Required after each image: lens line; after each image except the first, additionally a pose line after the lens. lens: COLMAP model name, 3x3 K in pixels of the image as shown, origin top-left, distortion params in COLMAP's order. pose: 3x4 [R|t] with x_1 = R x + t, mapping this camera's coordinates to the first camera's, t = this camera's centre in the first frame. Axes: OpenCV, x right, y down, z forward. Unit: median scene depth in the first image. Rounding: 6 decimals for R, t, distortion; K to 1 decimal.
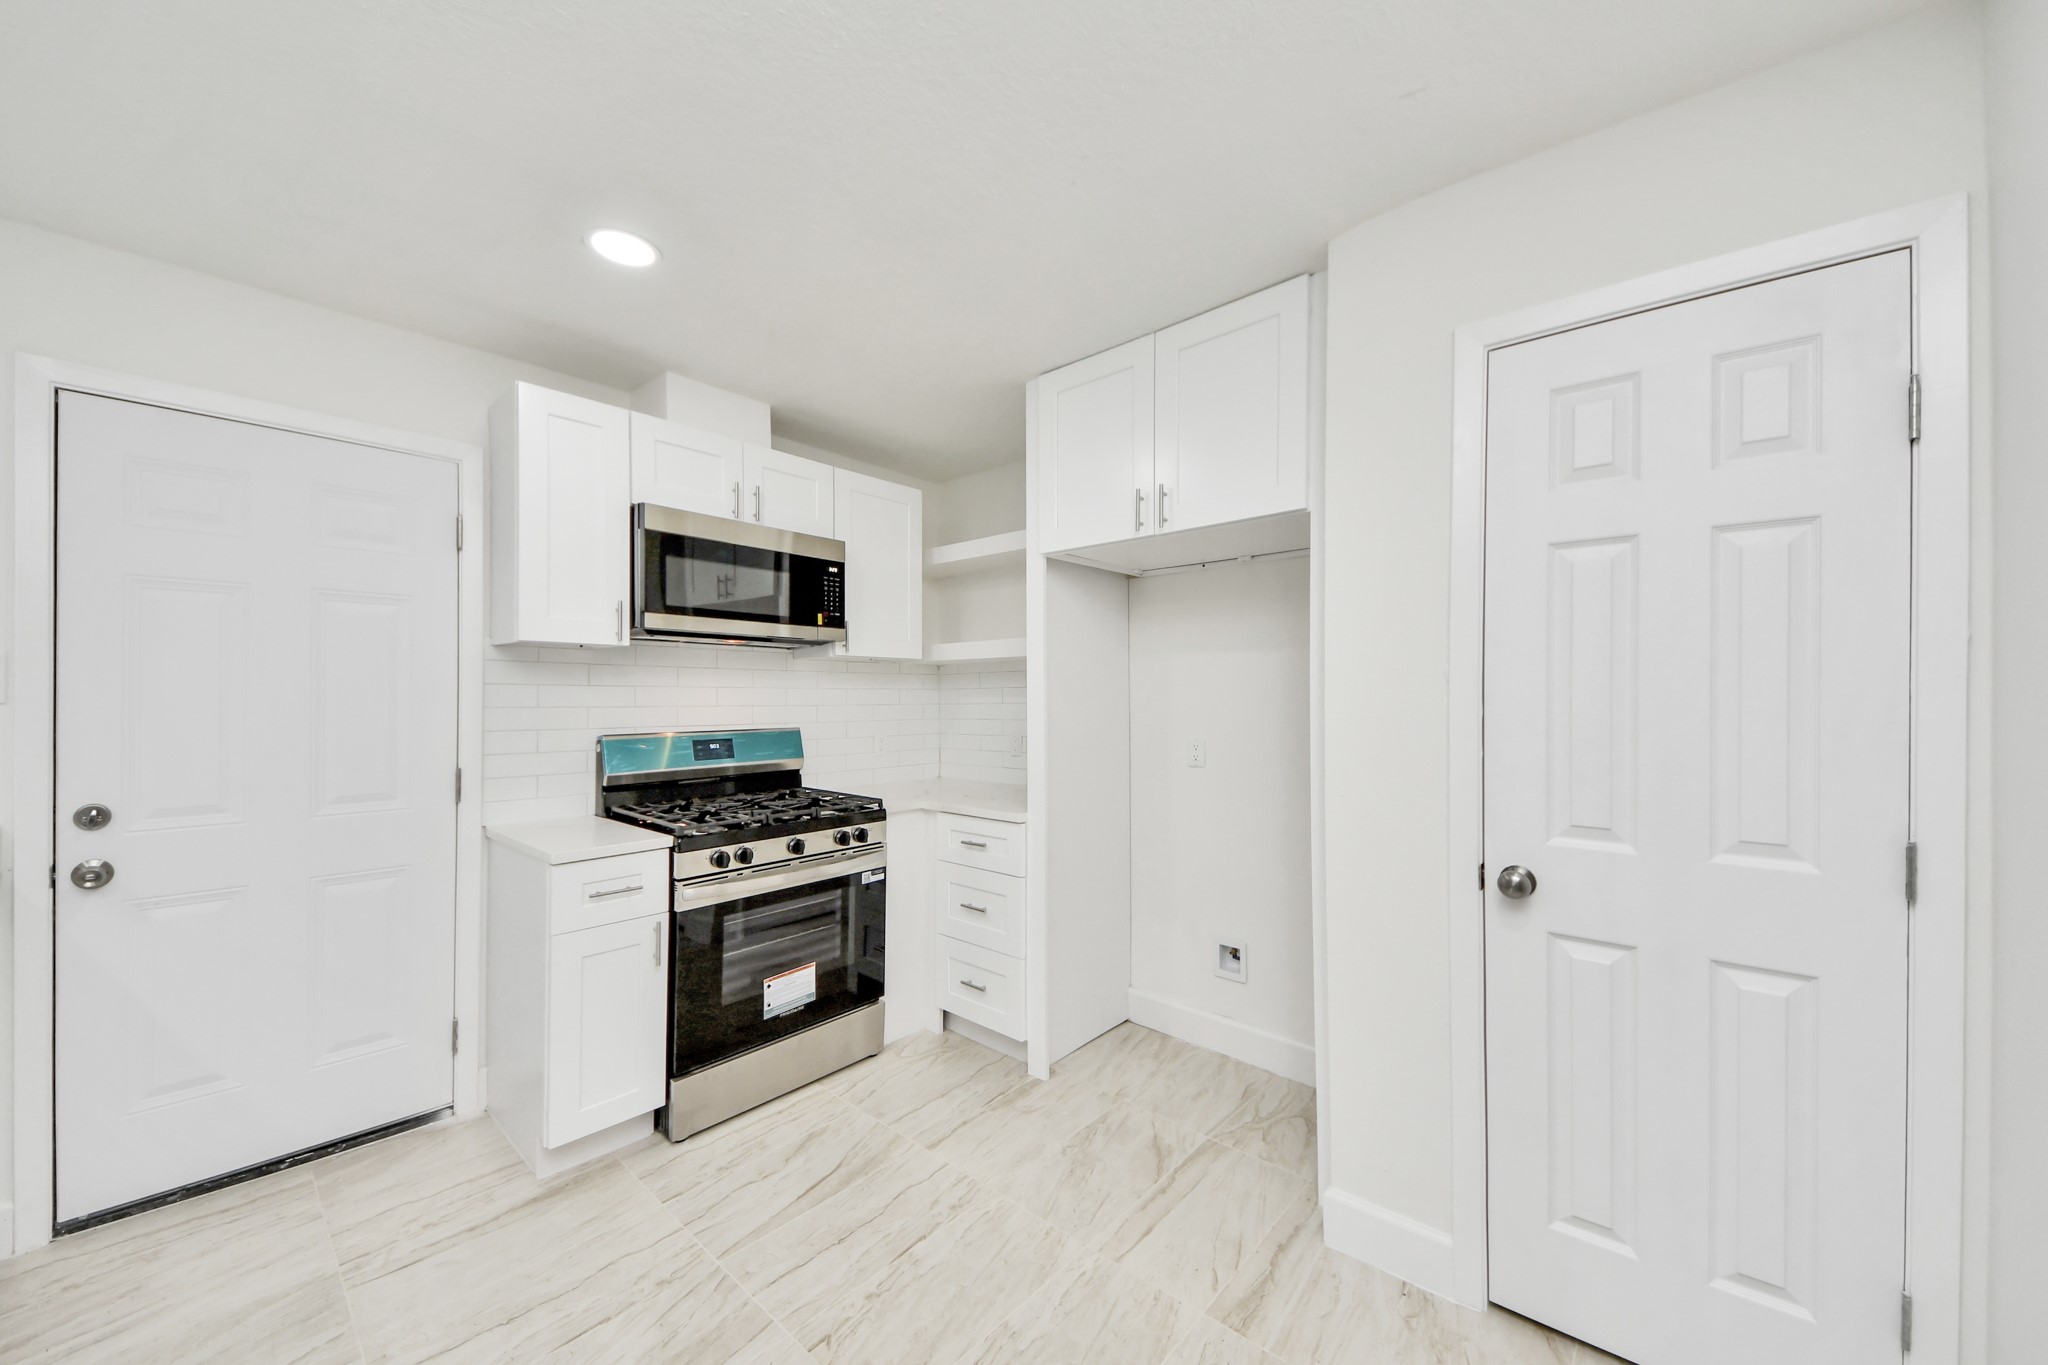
lens RADIAL K [[789.2, 0, 1008.9], [0, 789.2, 680.1], [0, 0, 1]] dist [0.000279, -0.000631]
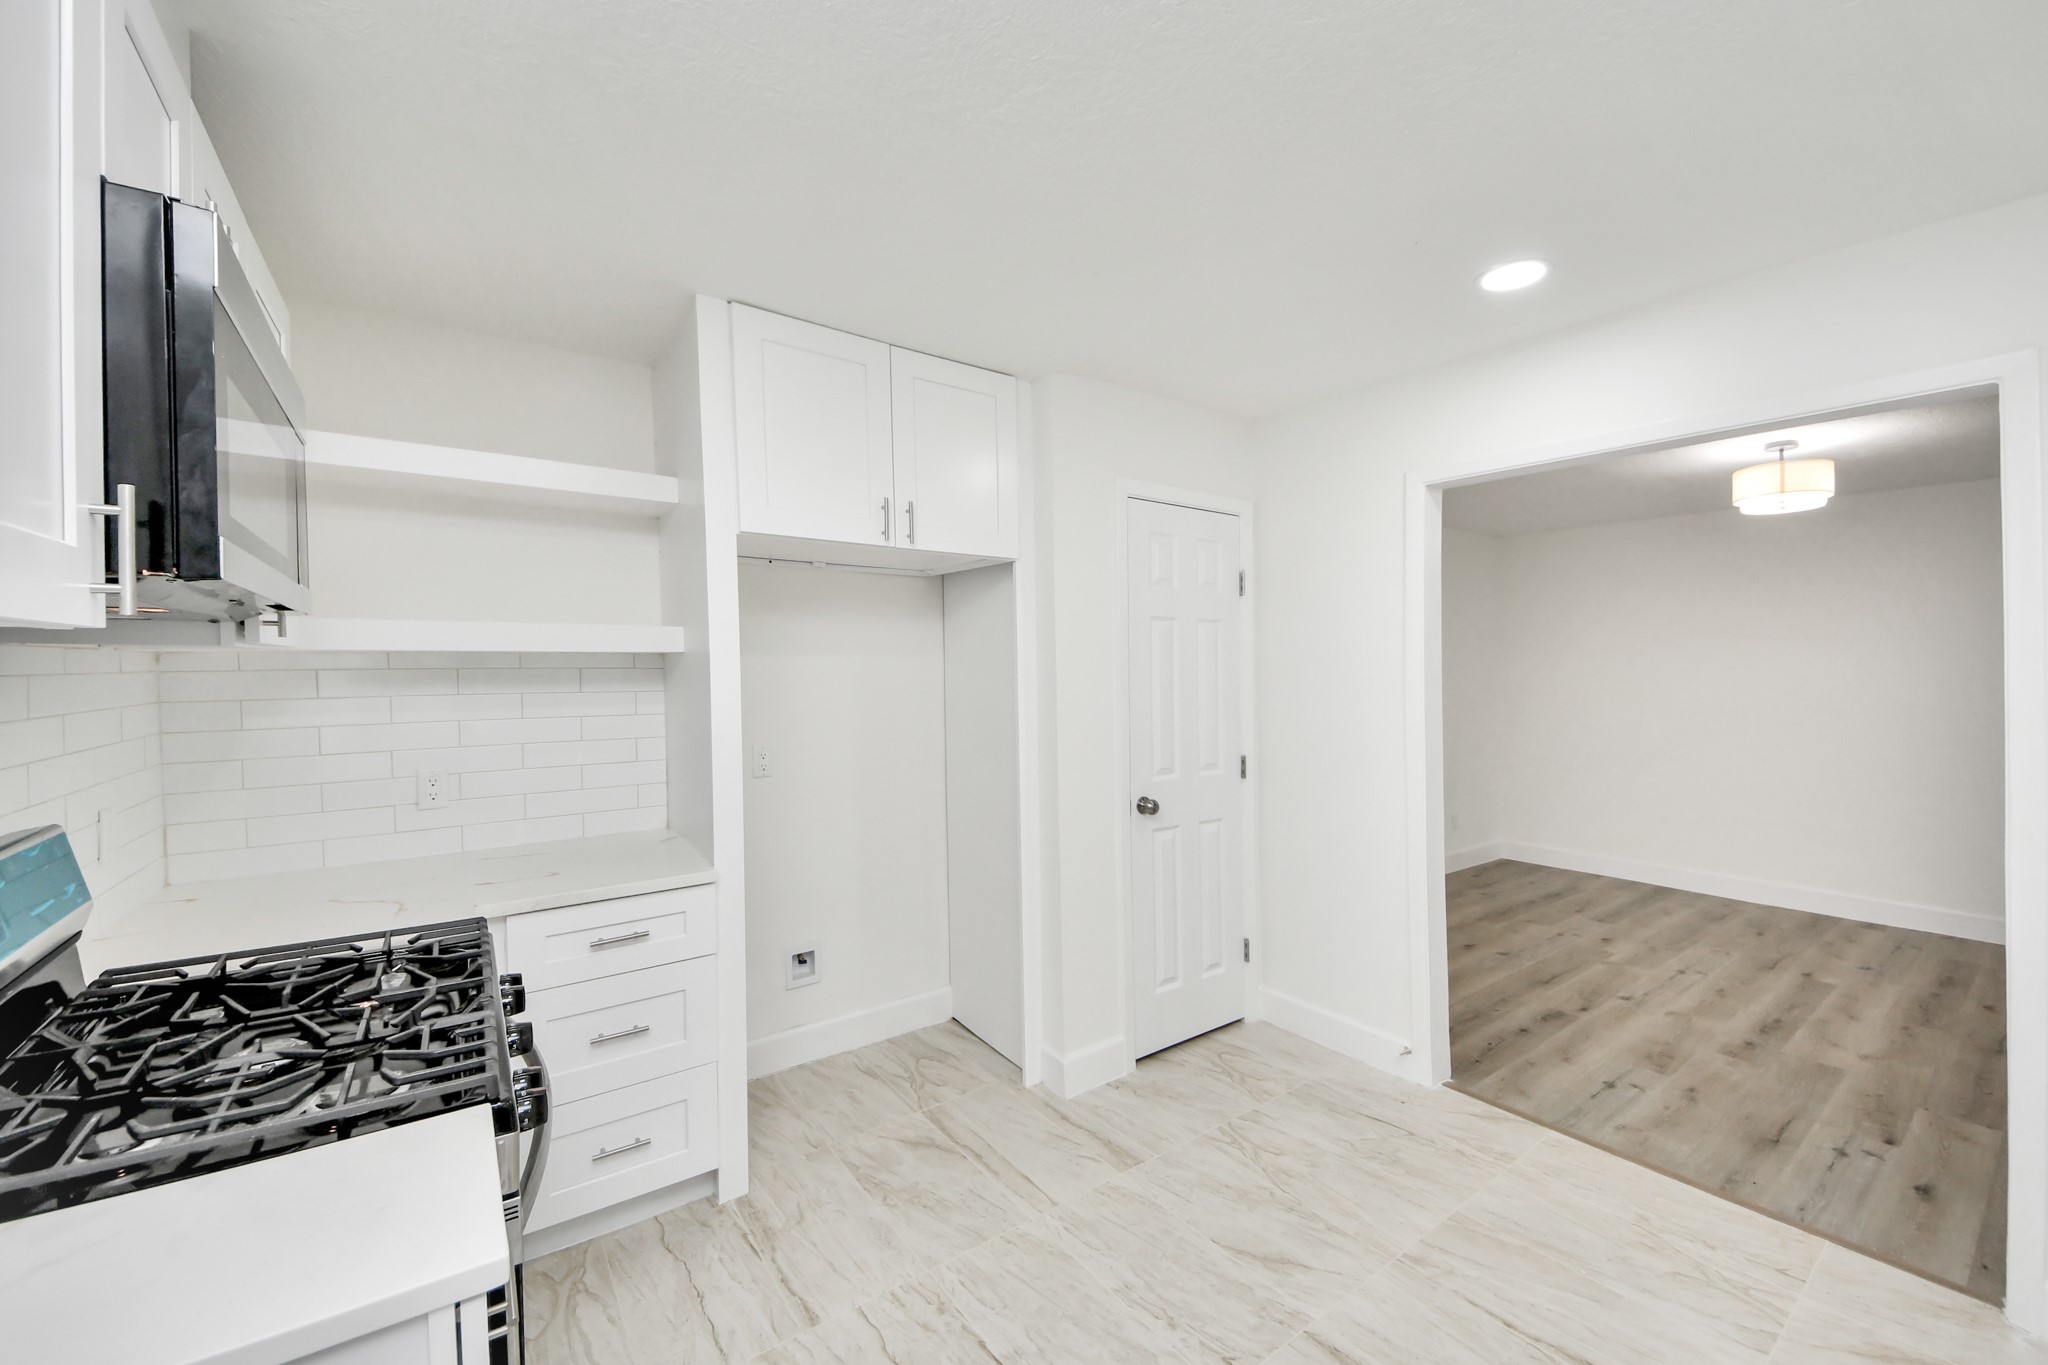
lens RADIAL K [[789.2, 0, 1026.0], [0, 789.2, 675.3], [0, 0, 1]] dist [0.000279, -0.000631]
pose [[0.206399, -0.013180, 0.978379, -0.788626], [-0.010758, 0.999818, 0.015738, -0.040433], [-0.978409, -0.013774, 0.206220, 0.655483]]
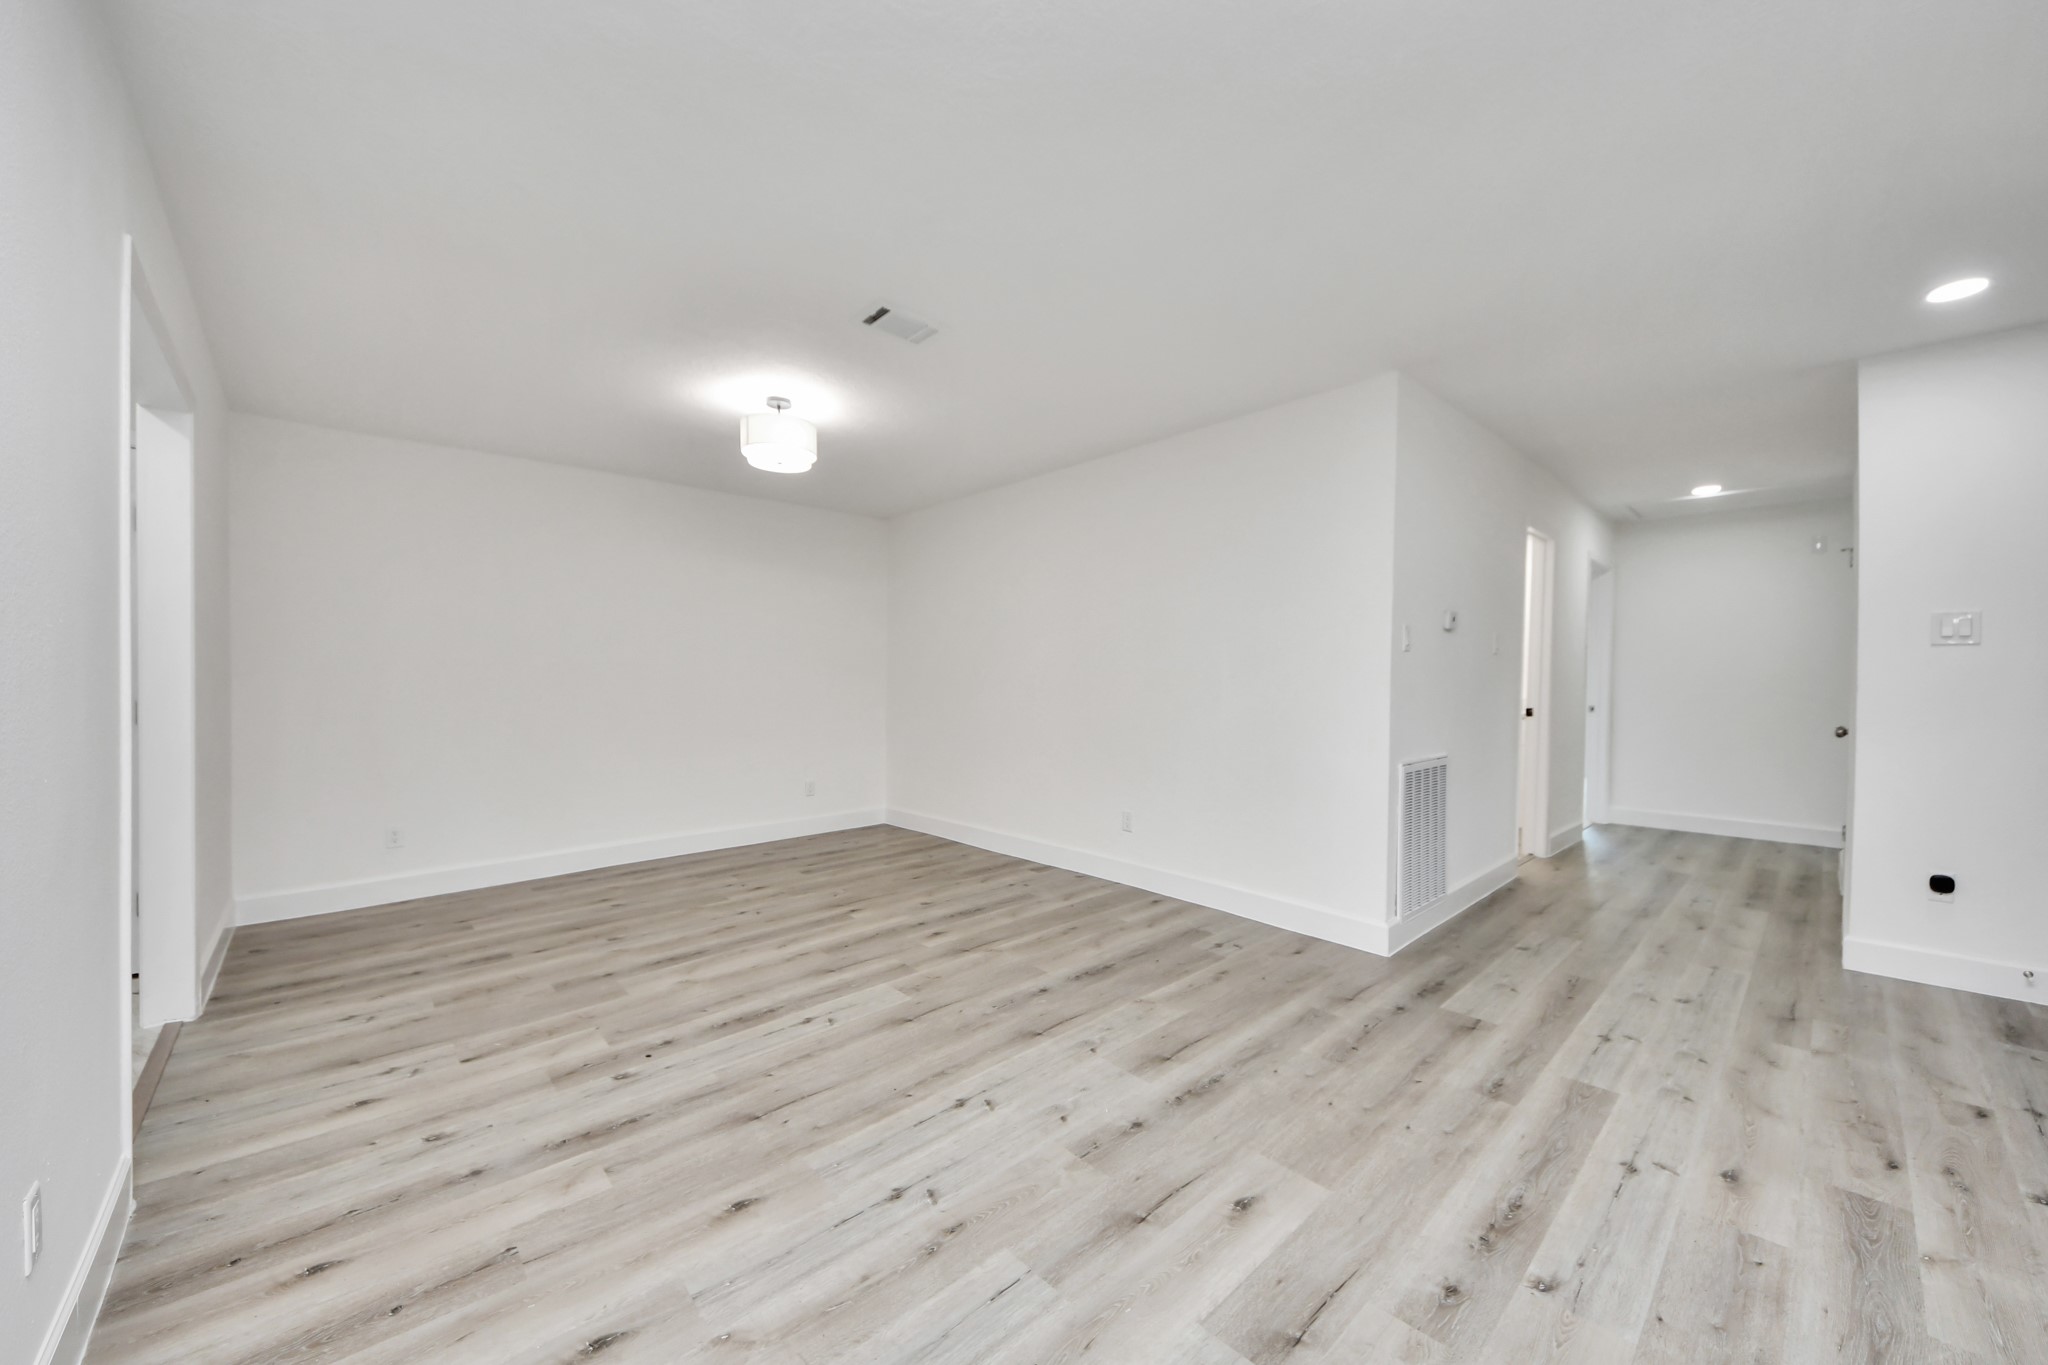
lens RADIAL K [[740.8, 0, 1014.4], [0, 740.8, 690.2], [0, 0, 1]] dist [0.022109, -0.002185]
pose [[0.108226, -0.025735, 0.993793, -0.464965], [-0.005637, 0.999633, 0.026500, 0.049390], [-0.994110, -0.008470, 0.108041, -1.142764]]
